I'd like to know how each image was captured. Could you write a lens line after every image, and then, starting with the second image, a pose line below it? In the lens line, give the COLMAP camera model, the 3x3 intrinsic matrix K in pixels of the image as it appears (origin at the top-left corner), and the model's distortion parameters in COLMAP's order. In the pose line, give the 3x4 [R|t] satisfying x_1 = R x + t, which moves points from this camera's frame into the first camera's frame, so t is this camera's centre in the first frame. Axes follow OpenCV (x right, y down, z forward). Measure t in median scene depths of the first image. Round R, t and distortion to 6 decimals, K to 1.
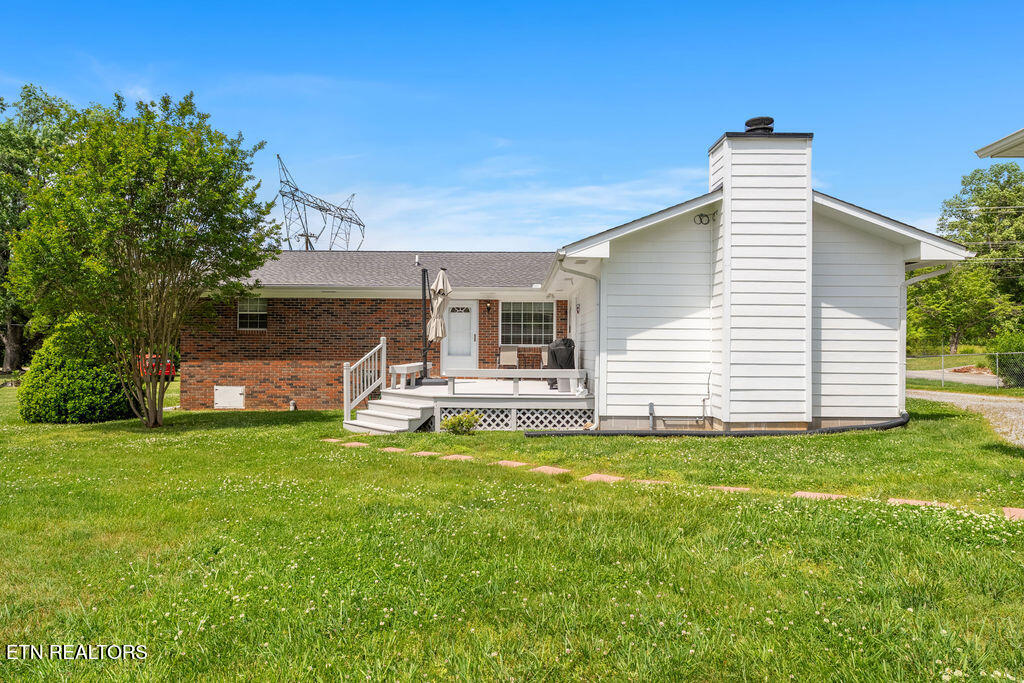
lens RADIAL K [[590.3, 0, 512.0], [0, 590.3, 341.5], [0, 0, 1]] dist [0.000930, 0.000202]
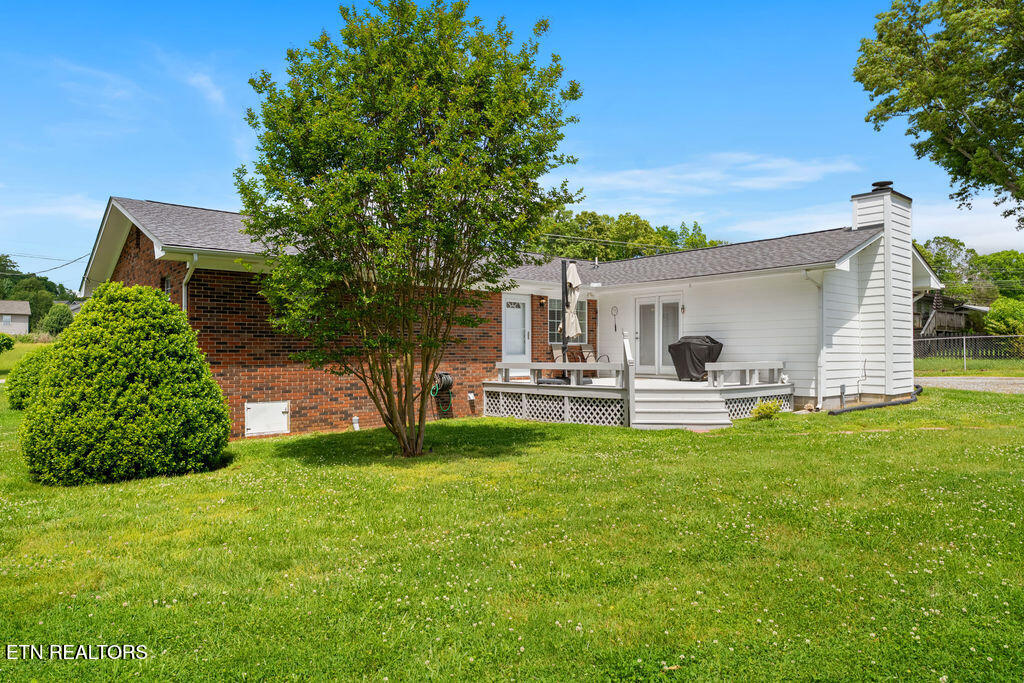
lens RADIAL K [[644.9, 0, 511.0], [0, 644.9, 323.7], [0, 0, 1]] dist [0.000675, -0.000019]
pose [[0.755633, 0.020395, 0.654677, -0.759509], [0.001139, 0.999473, -0.032451, 0.008629], [-0.654994, 0.025267, 0.755212, 0.242906]]
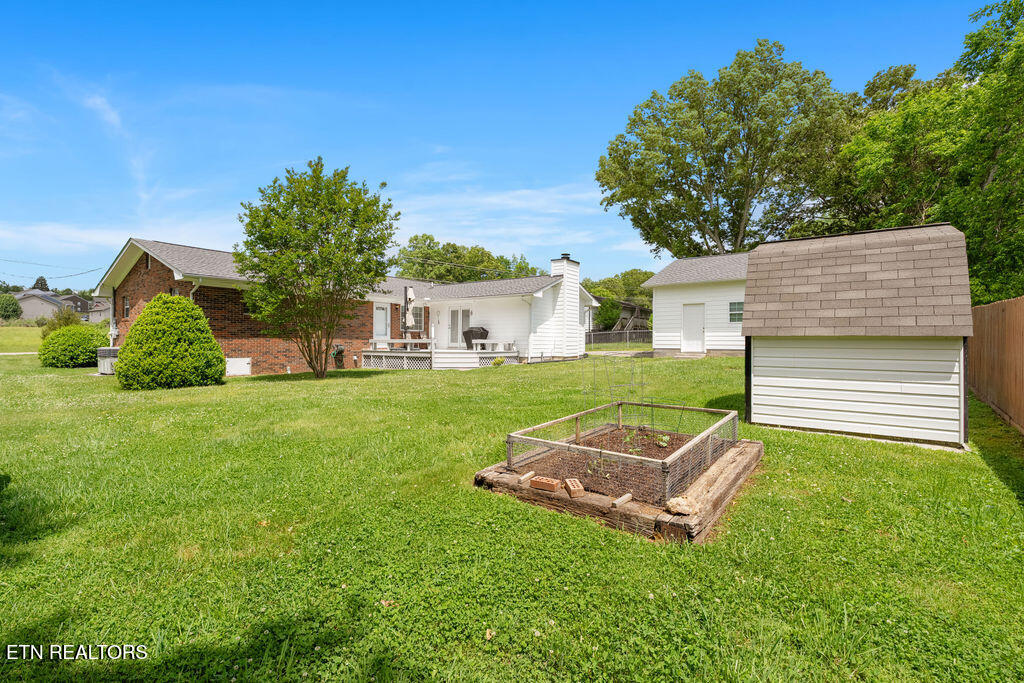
lens RADIAL K [[460.0, 0, 508.4], [0, 460.0, 343.2], [0, 0, 1]] dist [-0.003345, -0.000428]
pose [[0.581997, -0.005705, 0.813171, -0.952527], [-0.012239, 0.999801, 0.015775, 0.020465], [-0.813099, -0.019133, 0.581811, -0.062270]]
